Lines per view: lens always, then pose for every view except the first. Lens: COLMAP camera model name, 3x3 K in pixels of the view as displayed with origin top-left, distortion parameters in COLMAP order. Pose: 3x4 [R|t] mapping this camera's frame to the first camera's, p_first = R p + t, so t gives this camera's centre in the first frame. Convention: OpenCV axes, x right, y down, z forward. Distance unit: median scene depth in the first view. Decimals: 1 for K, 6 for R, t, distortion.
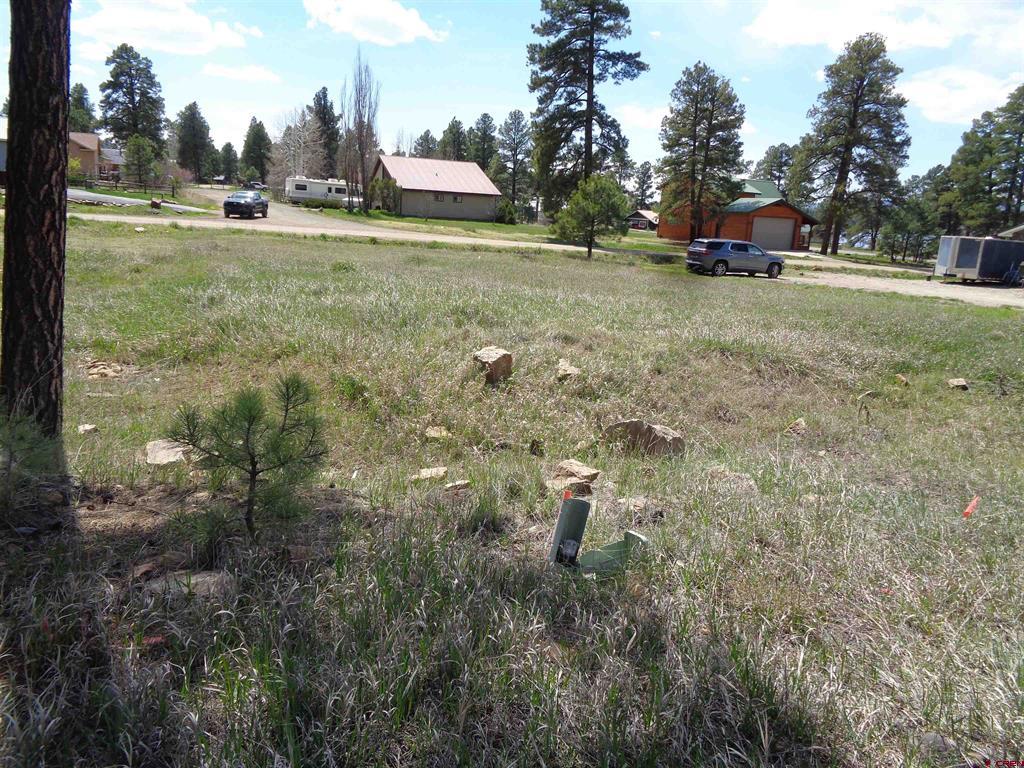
lens RADIAL K [[760.5, 0, 512.2], [0, 760.5, 391.4], [0, 0, 1]] dist [-0.002415, 0.004679]
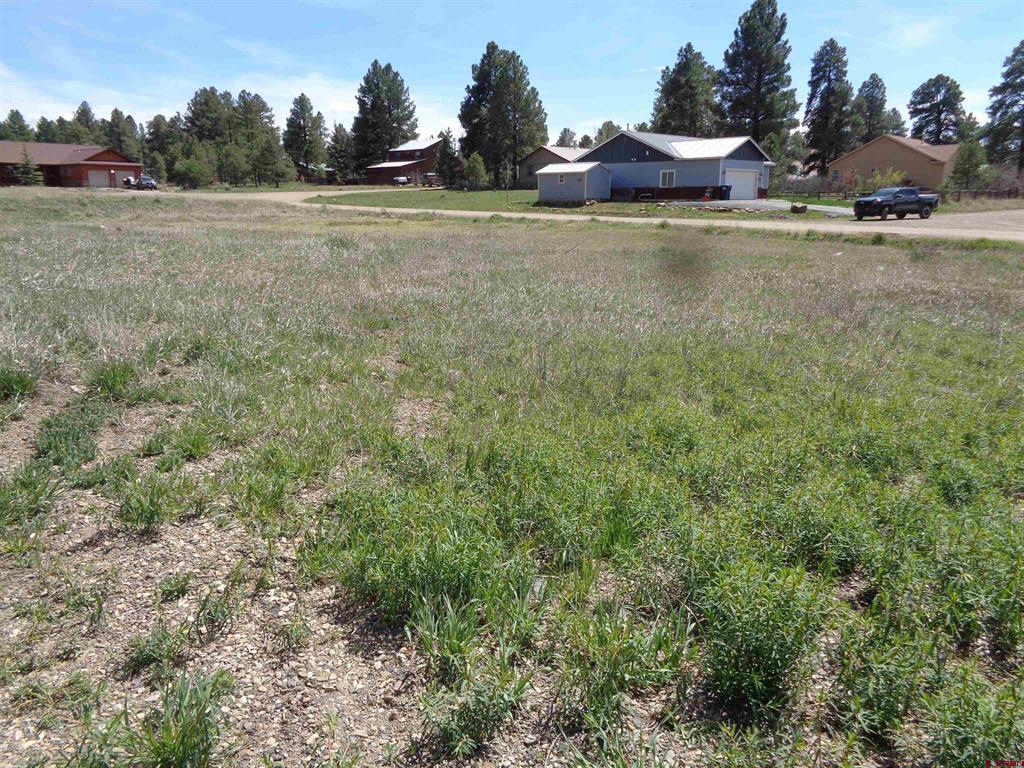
lens RADIAL K [[760.5, 0, 513.8], [0, 760.5, 384.4], [0, 0, 1]] dist [-0.002415, 0.004679]
pose [[0.357537, 0.156739, -0.920652, 0.541600], [-0.196539, 0.976366, 0.089898, -0.086289], [0.912984, 0.148802, 0.379893, 0.621178]]
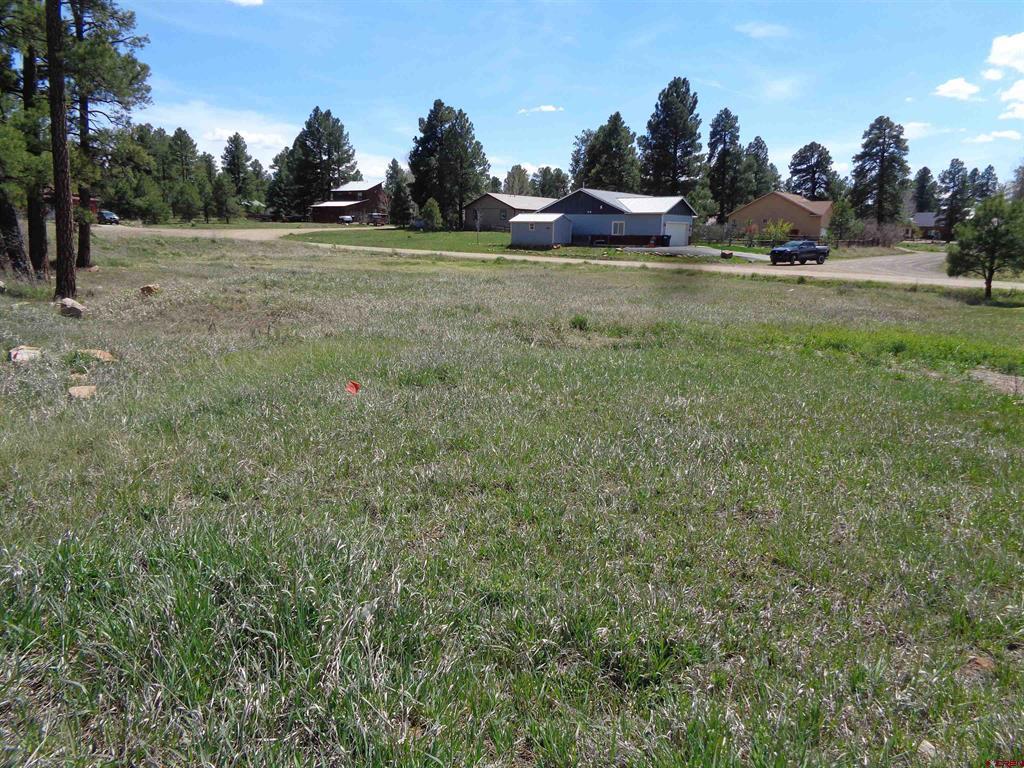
lens RADIAL K [[760.5, 0, 514.4], [0, 760.5, 385.1], [0, 0, 1]] dist [-0.002415, 0.004679]
pose [[0.486065, 0.112740, -0.866620, 0.779861], [-0.191293, 0.981322, 0.020371, -0.004086], [0.852730, 0.155877, 0.498552, 0.244284]]
